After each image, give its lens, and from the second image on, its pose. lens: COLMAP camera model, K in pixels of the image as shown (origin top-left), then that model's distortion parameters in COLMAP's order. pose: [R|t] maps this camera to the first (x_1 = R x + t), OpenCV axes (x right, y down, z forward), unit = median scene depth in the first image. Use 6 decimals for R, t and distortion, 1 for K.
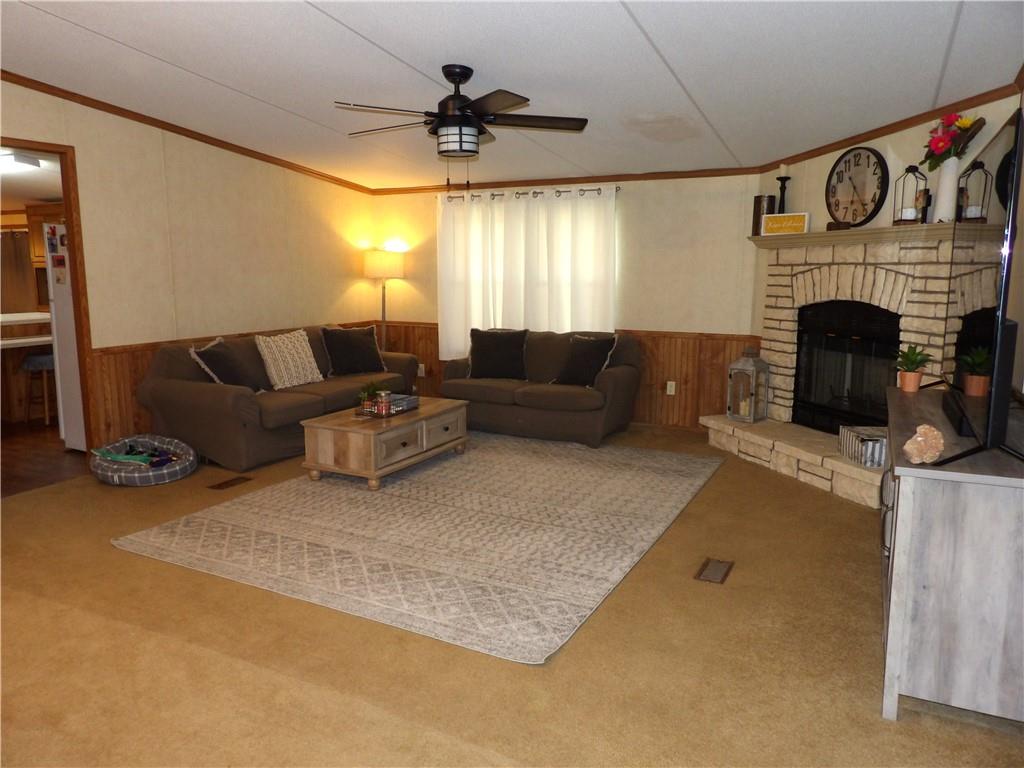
lens RADIAL K [[729.0, 0, 507.8], [0, 729.0, 385.2], [0, 0, 1]] dist [-0.027427, 0.000130]
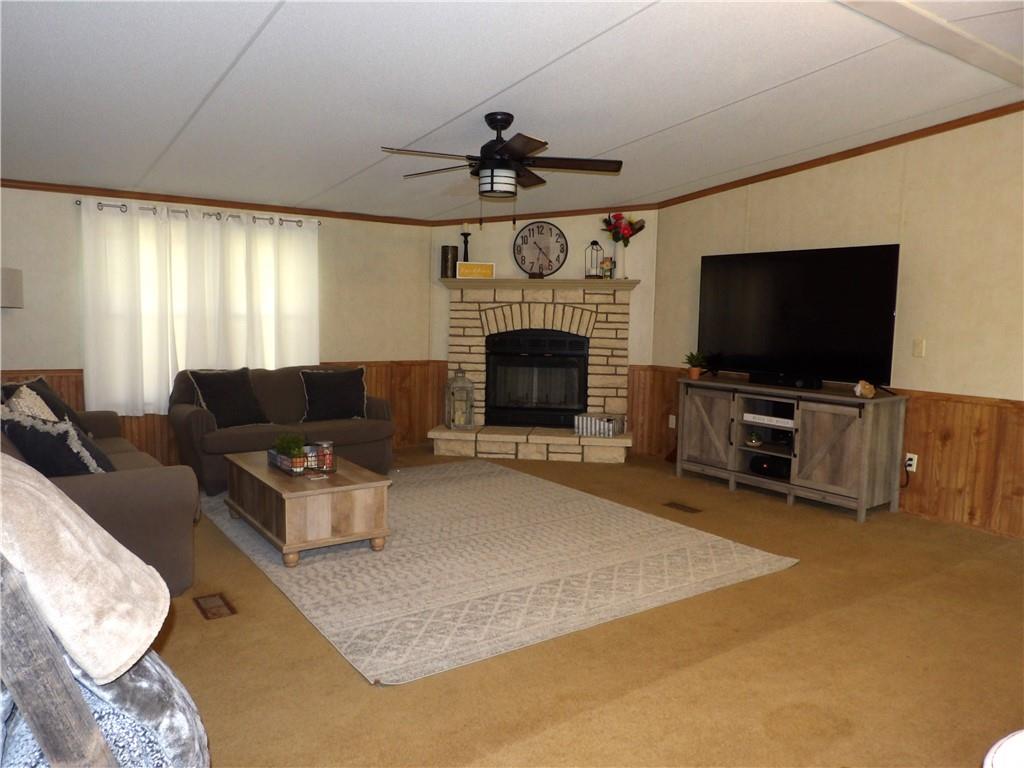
lens RADIAL K [[729.0, 0, 507.8], [0, 729.0, 385.2], [0, 0, 1]] dist [-0.027427, 0.000130]
pose [[0.461682, -0.079825, 0.883446, -0.782537], [0.120588, 0.992345, 0.026646, -0.051855], [-0.878811, 0.094231, 0.467774, 0.390201]]
